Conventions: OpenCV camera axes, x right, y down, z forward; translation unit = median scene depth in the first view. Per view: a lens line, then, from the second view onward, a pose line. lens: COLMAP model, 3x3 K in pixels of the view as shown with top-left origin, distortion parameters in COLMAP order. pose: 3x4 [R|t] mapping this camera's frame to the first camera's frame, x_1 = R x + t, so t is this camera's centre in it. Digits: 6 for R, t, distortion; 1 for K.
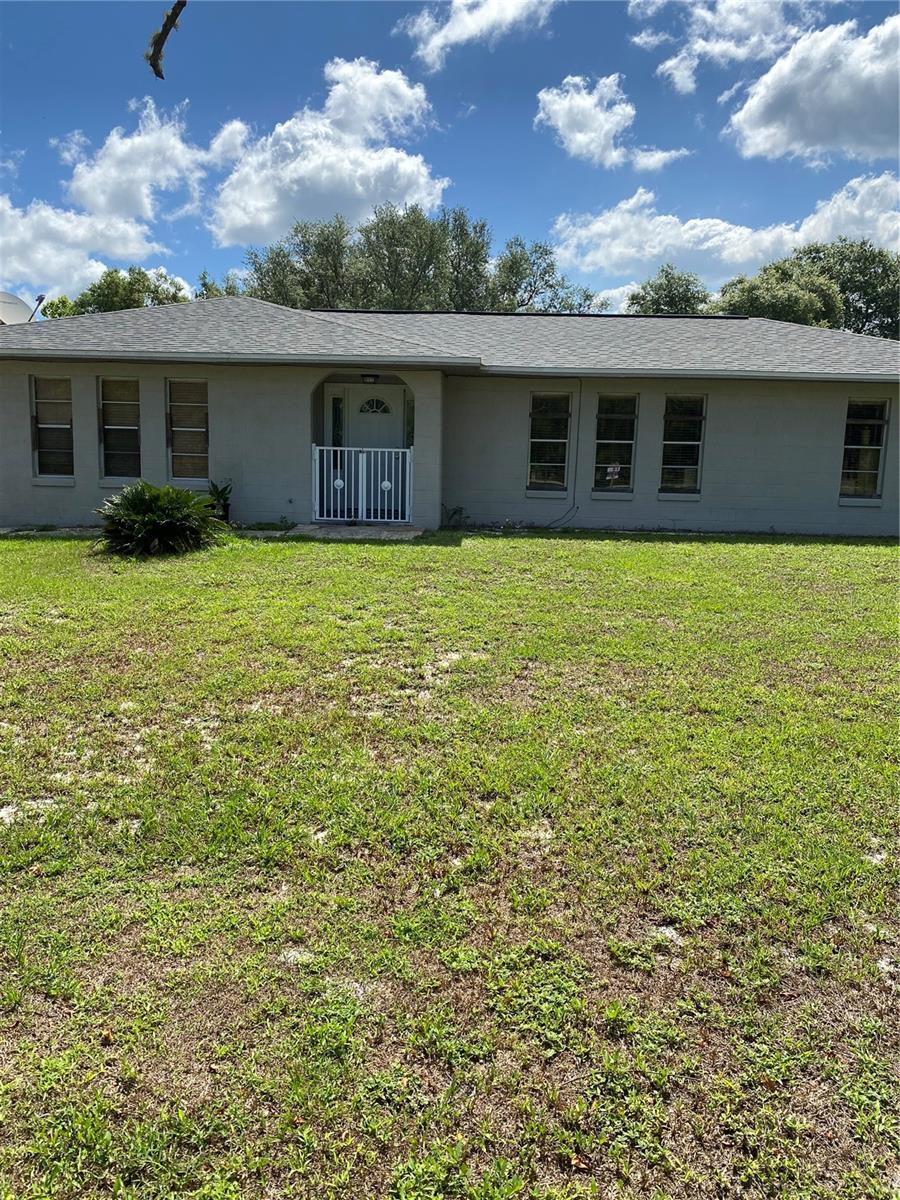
lens RADIAL K [[911.4, 0, 449.8], [0, 911.4, 599.0], [0, 0, 1]] dist [-0.001509, -0.001212]
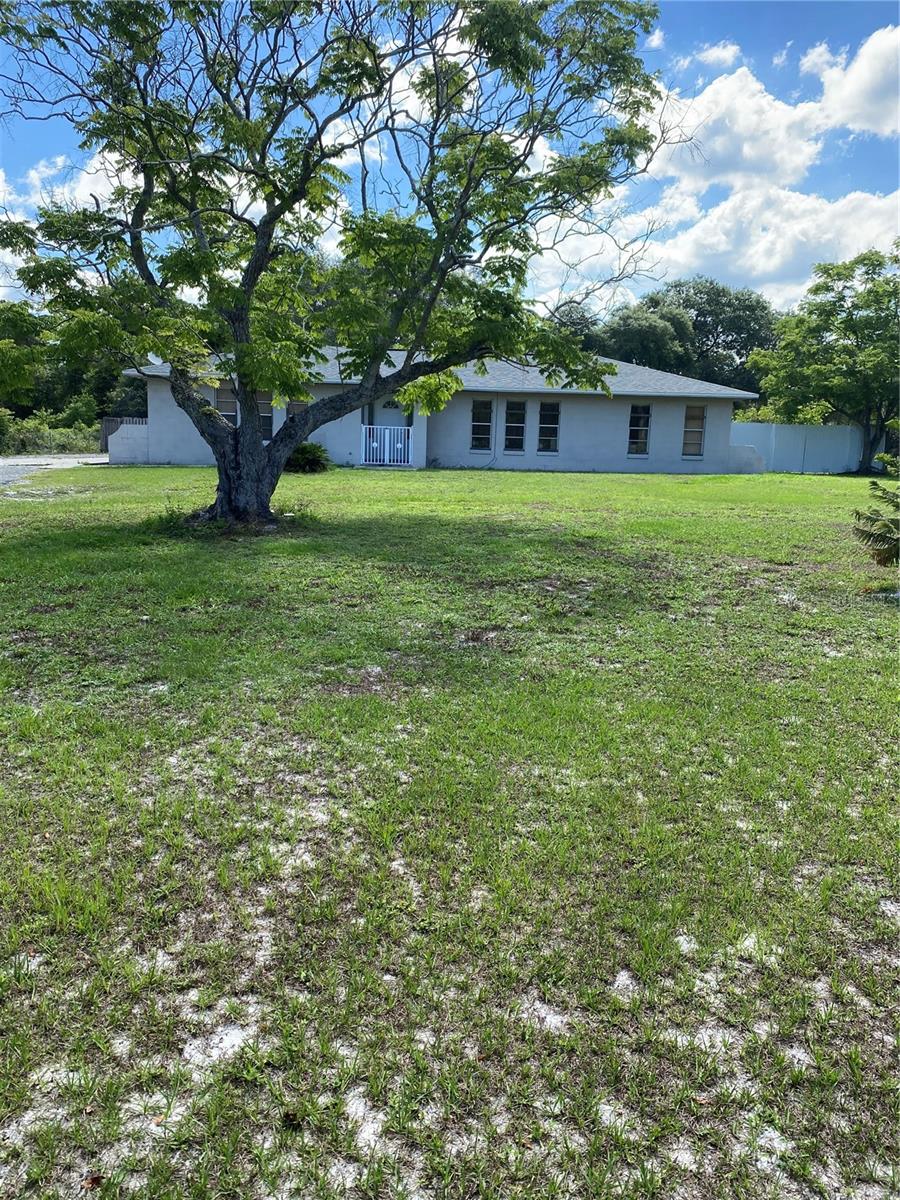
lens RADIAL K [[911.4, 0, 449.4], [0, 911.4, 600.3], [0, 0, 1]] dist [-0.001509, -0.001212]
pose [[0.997390, -0.007063, 0.071856, -0.102472], [0.006079, 0.999885, 0.013904, 0.176858], [-0.071946, -0.013431, 0.997318, -0.948639]]
